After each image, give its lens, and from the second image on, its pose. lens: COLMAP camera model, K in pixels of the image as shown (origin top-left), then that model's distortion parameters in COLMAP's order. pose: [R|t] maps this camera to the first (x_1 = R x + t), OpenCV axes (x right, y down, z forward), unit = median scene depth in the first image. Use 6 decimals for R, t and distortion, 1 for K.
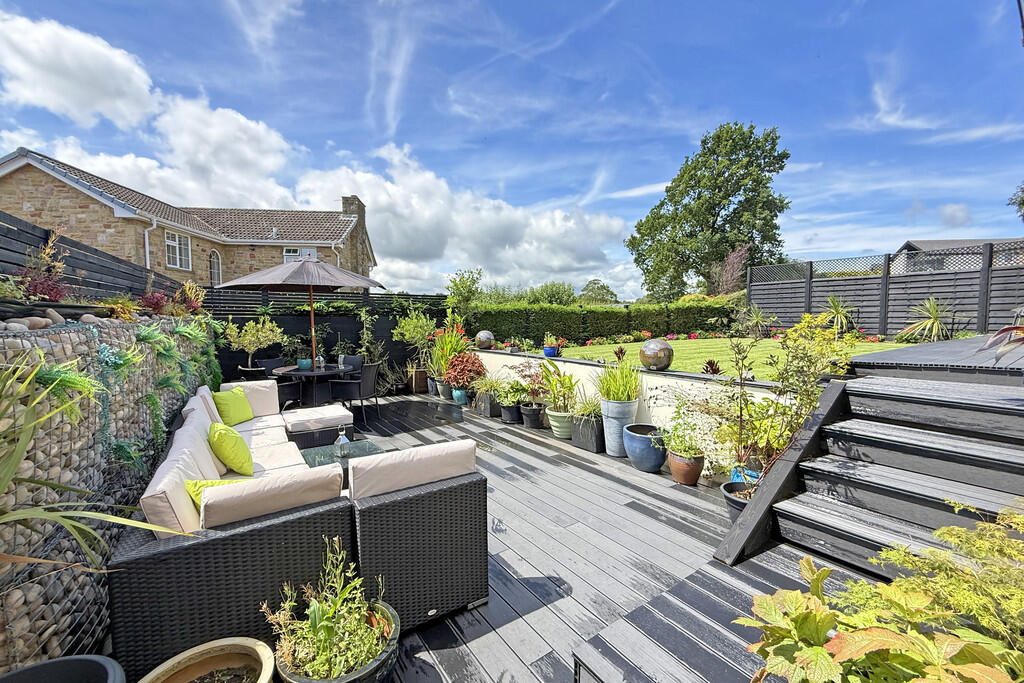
lens RADIAL K [[403.3, 0, 512.0], [0, 403.3, 341.5], [0, 0, 1]] dist [0.002209, 0.000269]
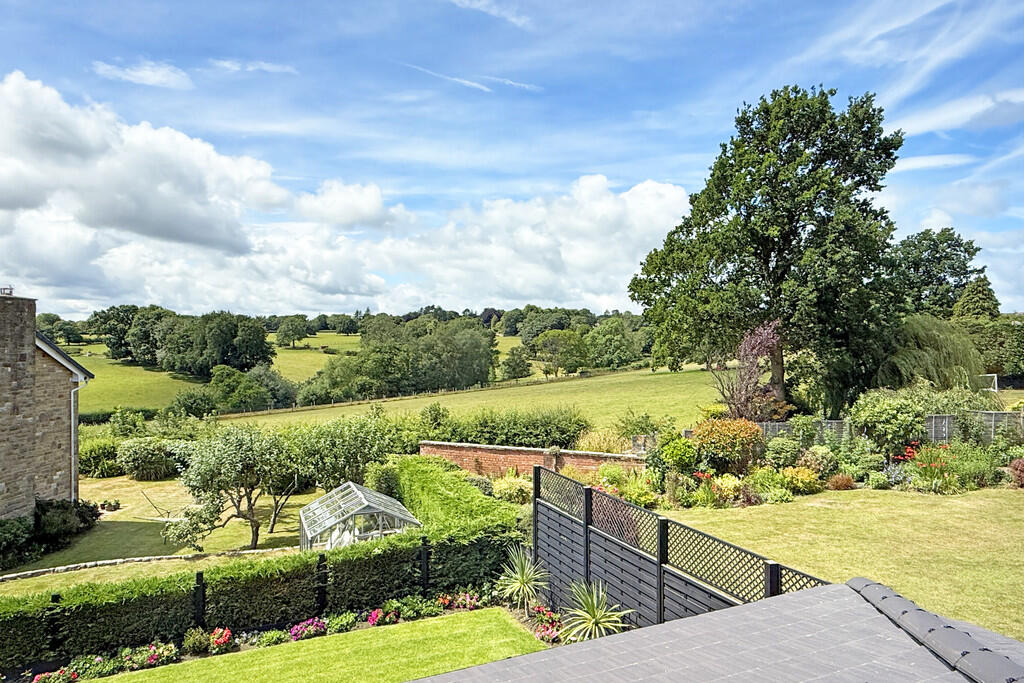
lens RADIAL K [[642.7, 0, 512.0], [0, 642.7, 341.5], [0, 0, 1]] dist [-0.009739, -0.002381]
pose [[0.989415, 0.009193, -0.144822, 0.285826], [-0.018211, 0.997967, -0.061070, -0.123428], [0.143966, 0.063061, 0.987571, 0.075063]]
